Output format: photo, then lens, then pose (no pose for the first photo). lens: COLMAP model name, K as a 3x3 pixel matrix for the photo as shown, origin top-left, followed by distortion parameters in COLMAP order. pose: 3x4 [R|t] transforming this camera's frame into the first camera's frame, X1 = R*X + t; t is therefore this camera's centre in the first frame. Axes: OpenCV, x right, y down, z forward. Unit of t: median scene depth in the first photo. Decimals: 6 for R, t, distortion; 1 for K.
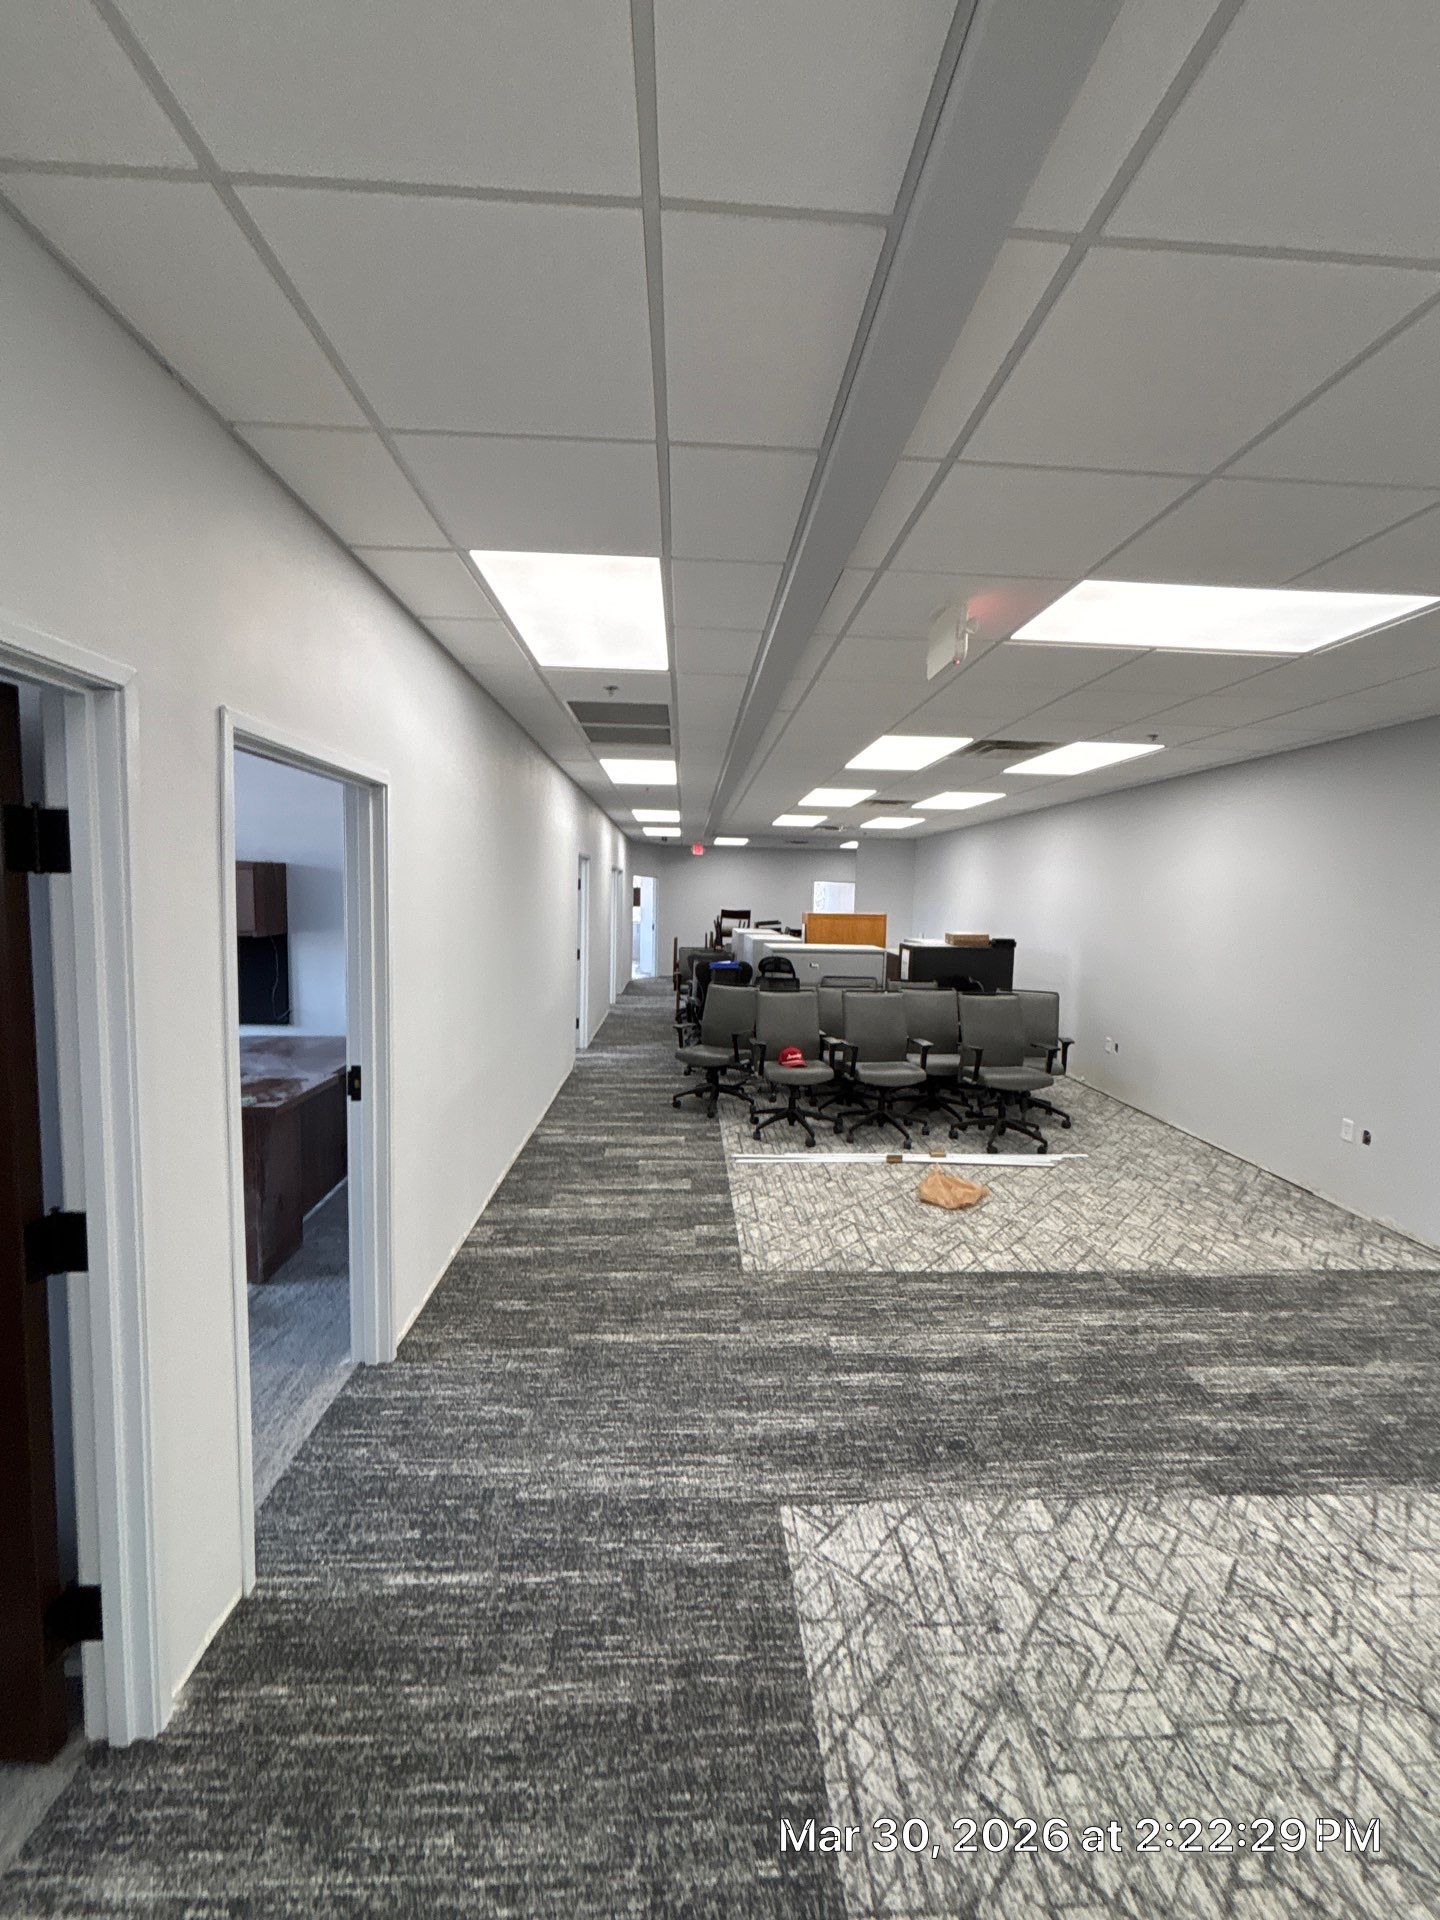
lens RADIAL K [[782.4, 0, 719.2], [0, 782.4, 958.0], [0, 0, 1]] dist [-0.003446, -0.000151]
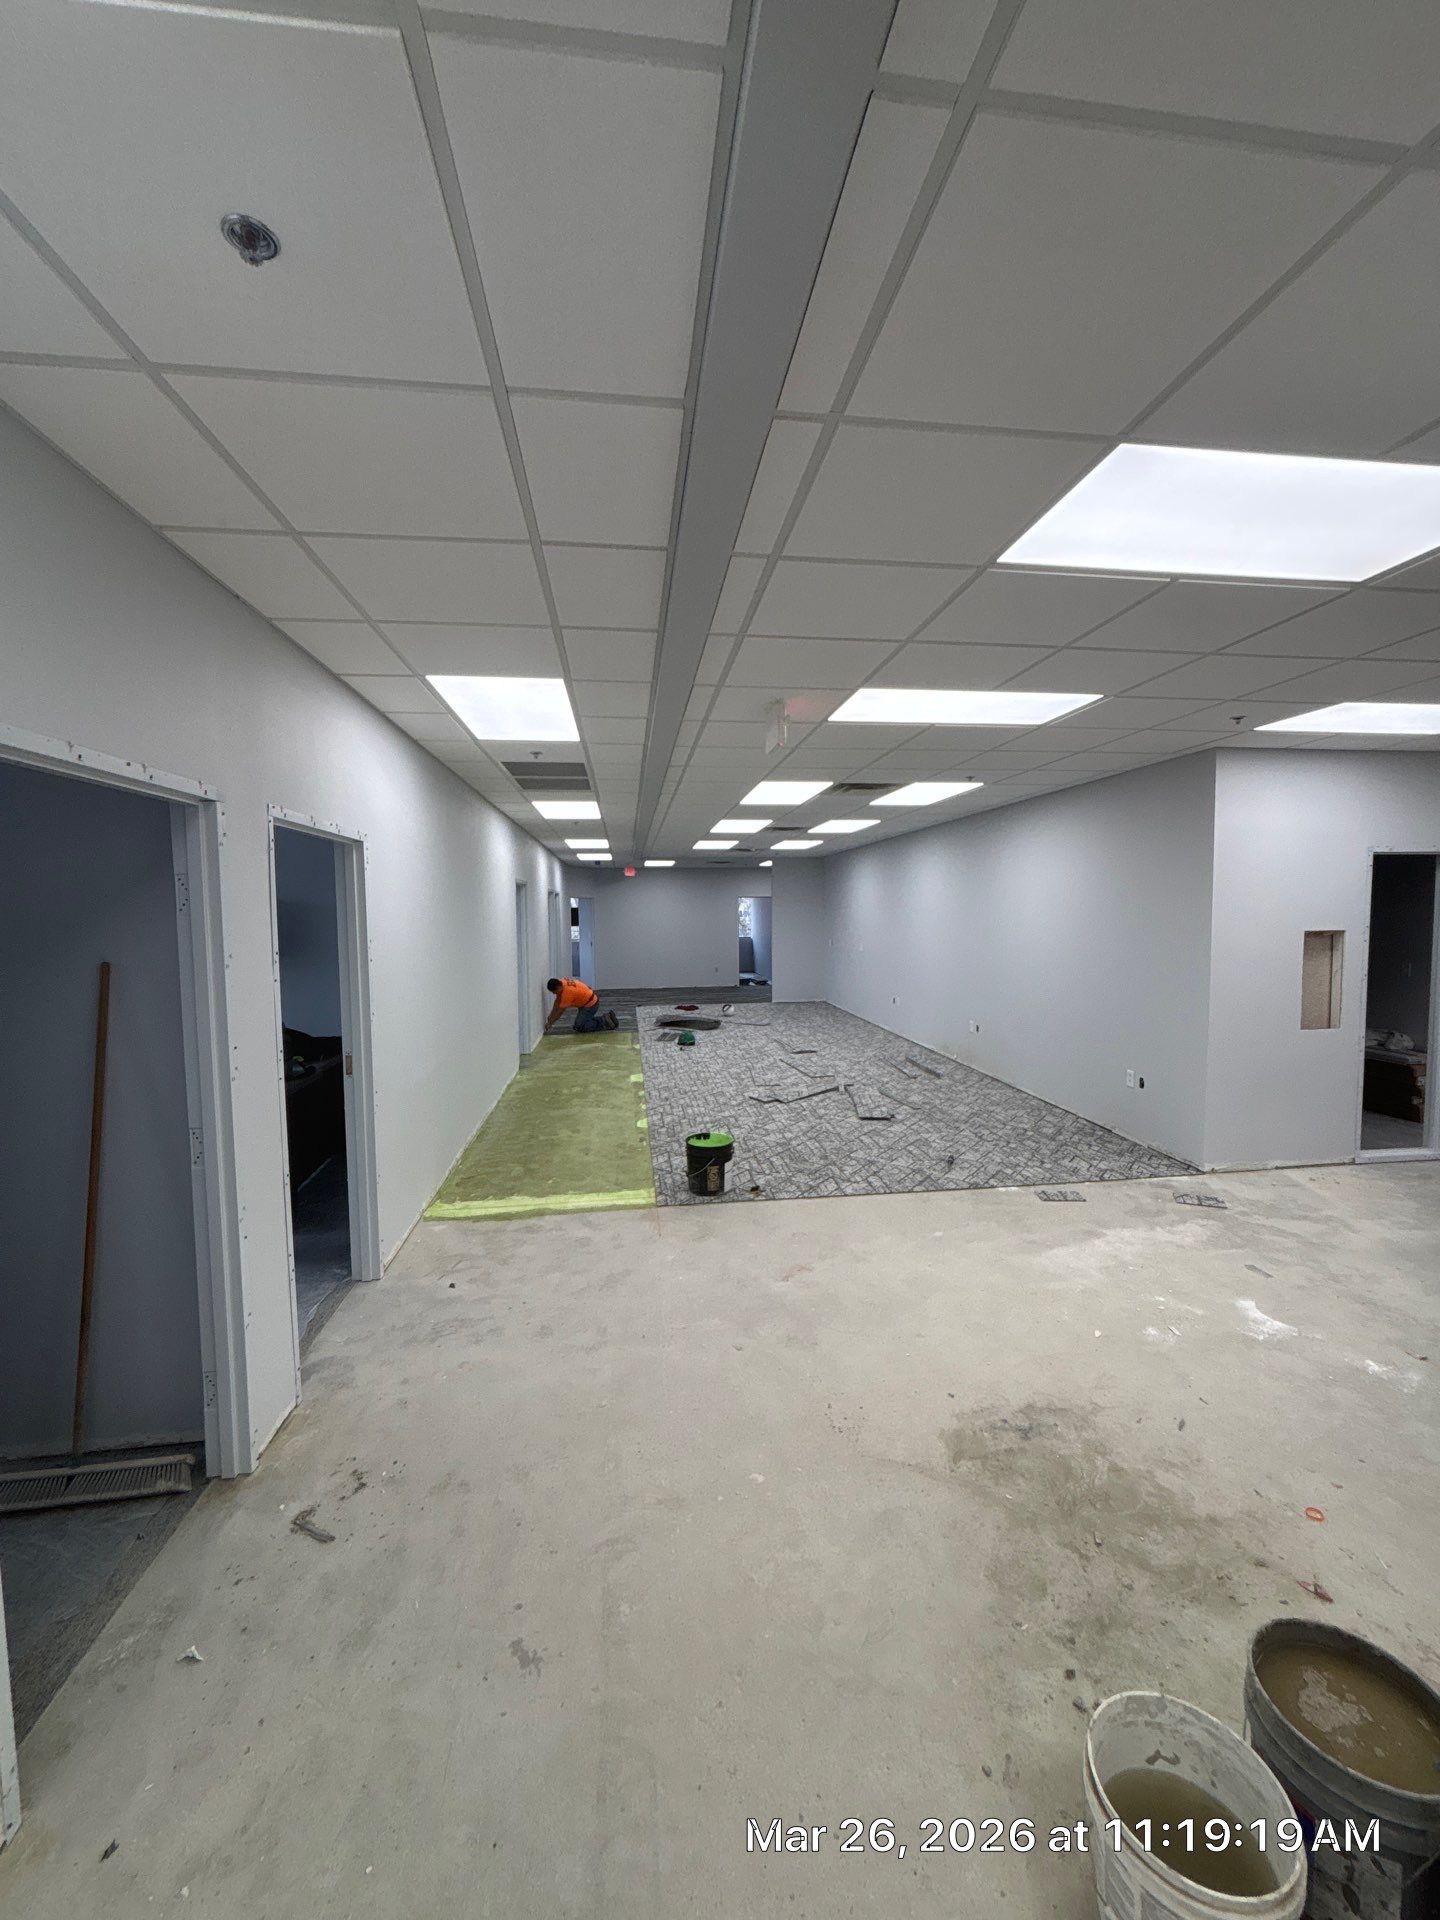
lens RADIAL K [[782.4, 0, 729.1], [0, 782.4, 963.4], [0, 0, 1]] dist [-0.003446, -0.000151]
pose [[0.996098, -0.039501, 0.078923, 0.054715], [0.040560, 0.999107, -0.011858, 0.020058], [-0.078384, 0.015013, 0.996810, -0.258525]]
